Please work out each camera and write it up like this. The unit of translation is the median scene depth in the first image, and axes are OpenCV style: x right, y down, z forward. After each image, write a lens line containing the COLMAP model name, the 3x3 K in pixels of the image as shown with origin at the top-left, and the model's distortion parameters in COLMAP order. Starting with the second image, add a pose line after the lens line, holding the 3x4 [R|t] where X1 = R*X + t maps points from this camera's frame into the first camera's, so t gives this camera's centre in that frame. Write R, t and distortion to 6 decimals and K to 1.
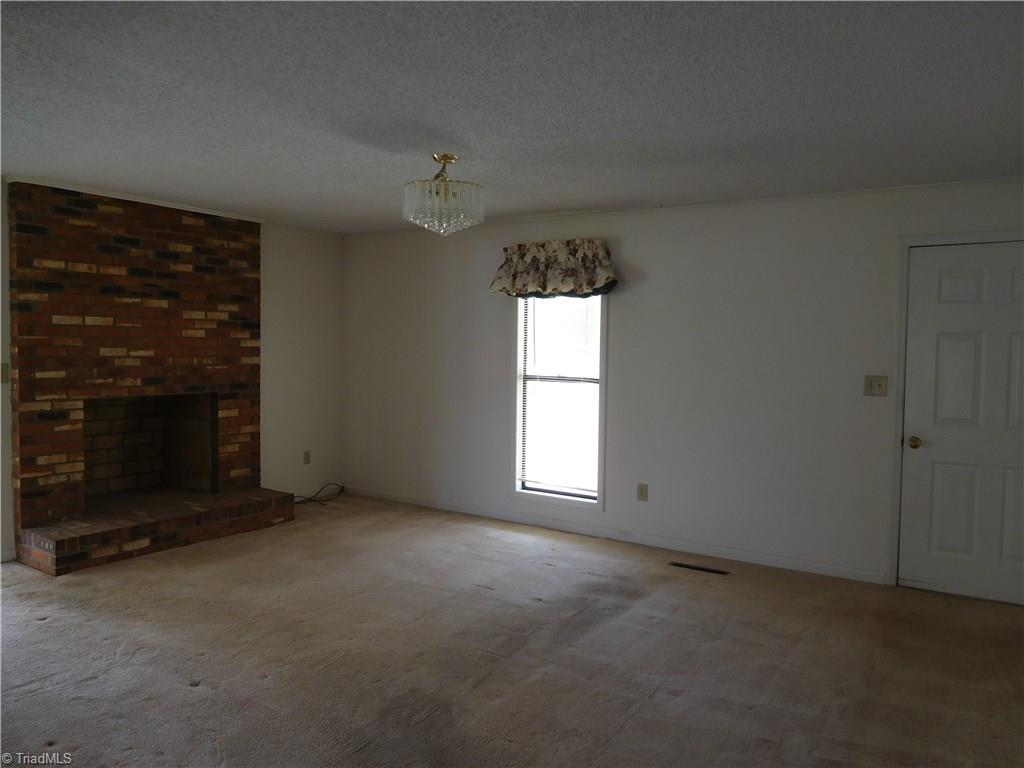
lens RADIAL K [[757.9, 0, 509.2], [0, 757.9, 383.2], [0, 0, 1]] dist [-0.034811, 0.006365]
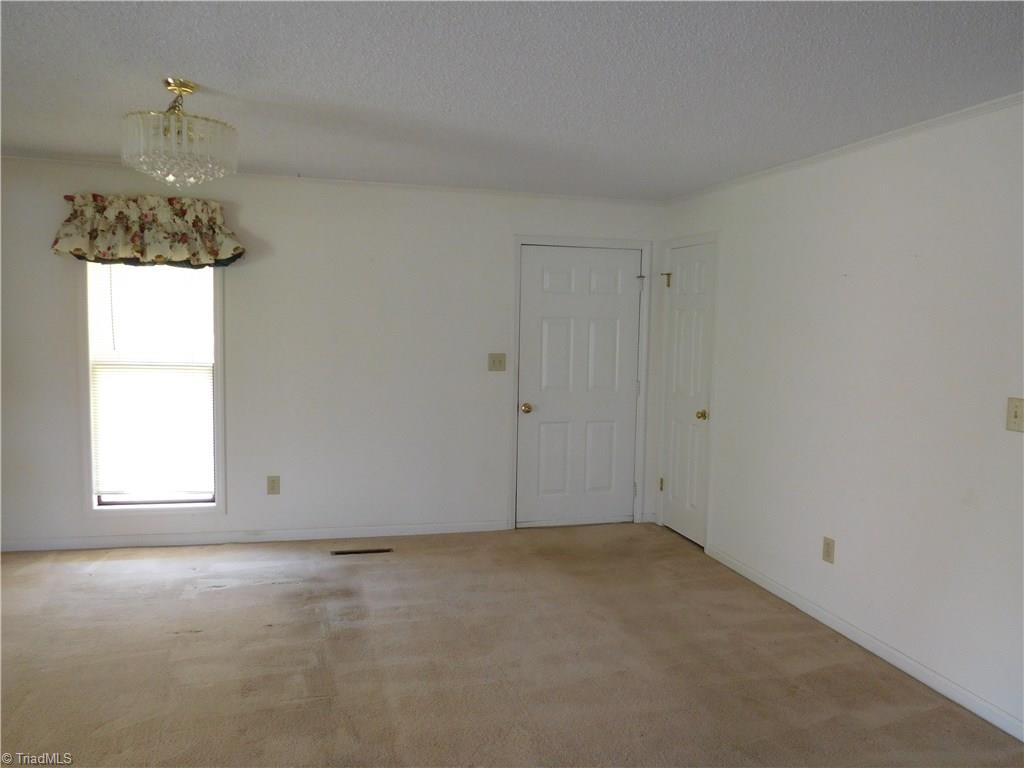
lens RADIAL K [[757.9, 0, 508.4], [0, 757.9, 385.6], [0, 0, 1]] dist [-0.034811, 0.006365]
pose [[0.652867, -0.059466, 0.755135, -0.316543], [0.023329, 0.998019, 0.058424, -0.023290], [-0.757113, -0.020526, 0.652961, 0.181857]]
